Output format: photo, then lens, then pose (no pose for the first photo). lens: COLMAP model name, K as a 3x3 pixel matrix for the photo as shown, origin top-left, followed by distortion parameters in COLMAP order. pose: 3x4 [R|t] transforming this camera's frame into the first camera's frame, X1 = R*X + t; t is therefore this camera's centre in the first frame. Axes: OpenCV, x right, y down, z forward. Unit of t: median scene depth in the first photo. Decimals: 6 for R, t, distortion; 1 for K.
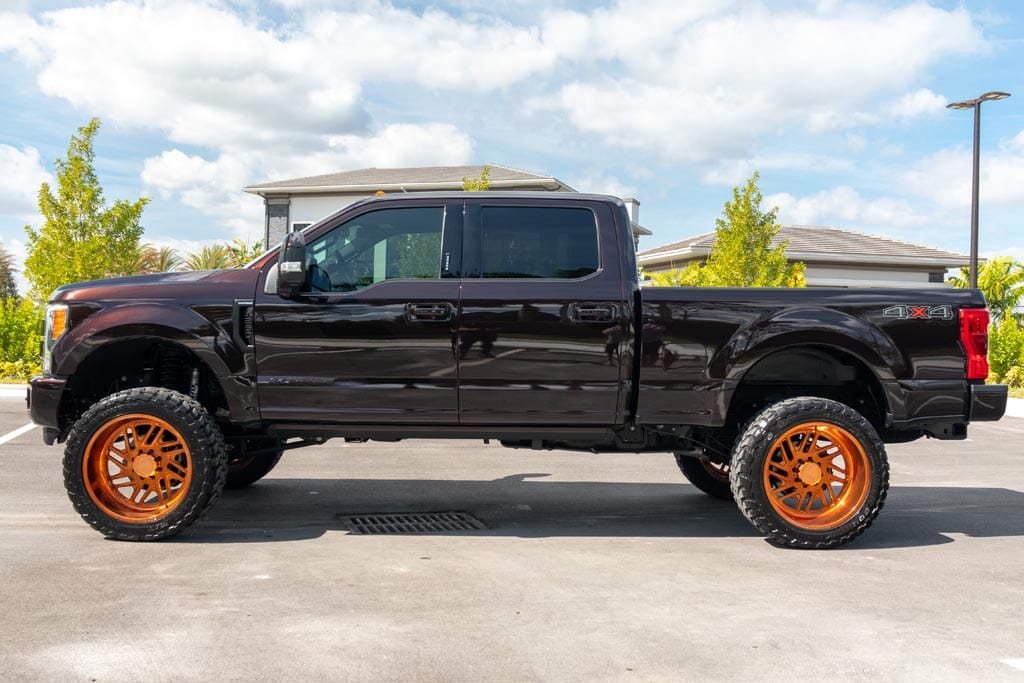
lens RADIAL K [[915.4, 0, 520.1], [0, 915.4, 332.9], [0, 0, 1]] dist [-0.018001, -0.002063]
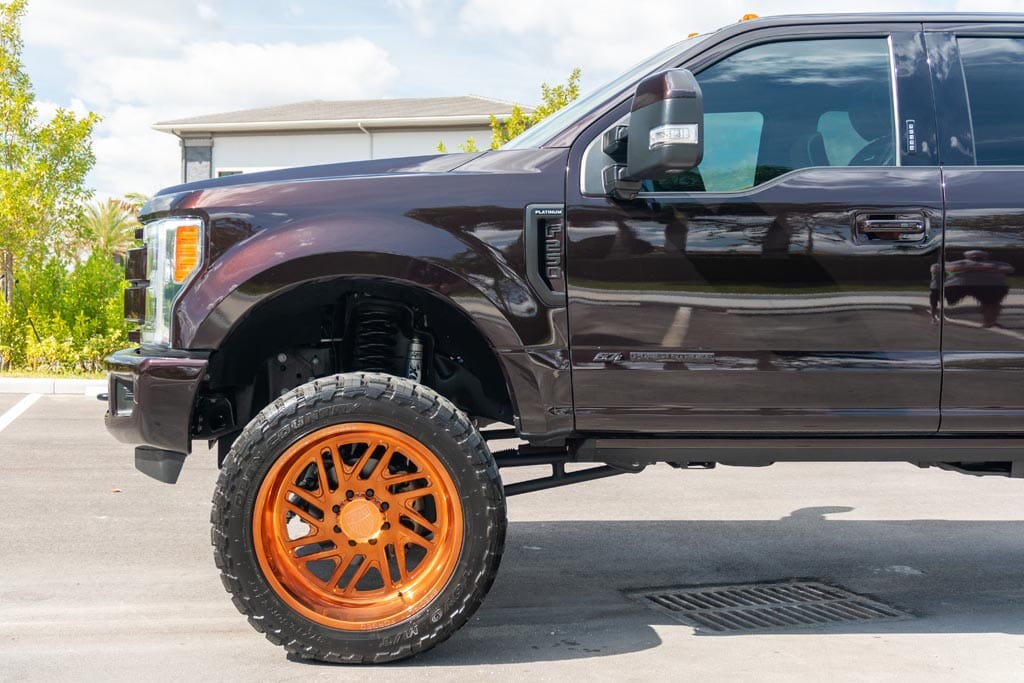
lens RADIAL K [[1127.1, 0, 518.3], [0, 1127.1, 350.5], [0, 0, 1]] dist [0.025740, 0.000000]
pose [[0.999559, -0.007966, 0.028591, -0.334254], [0.006943, 0.999338, 0.035709, 0.023828], [-0.028856, -0.035495, 0.998953, 0.341235]]
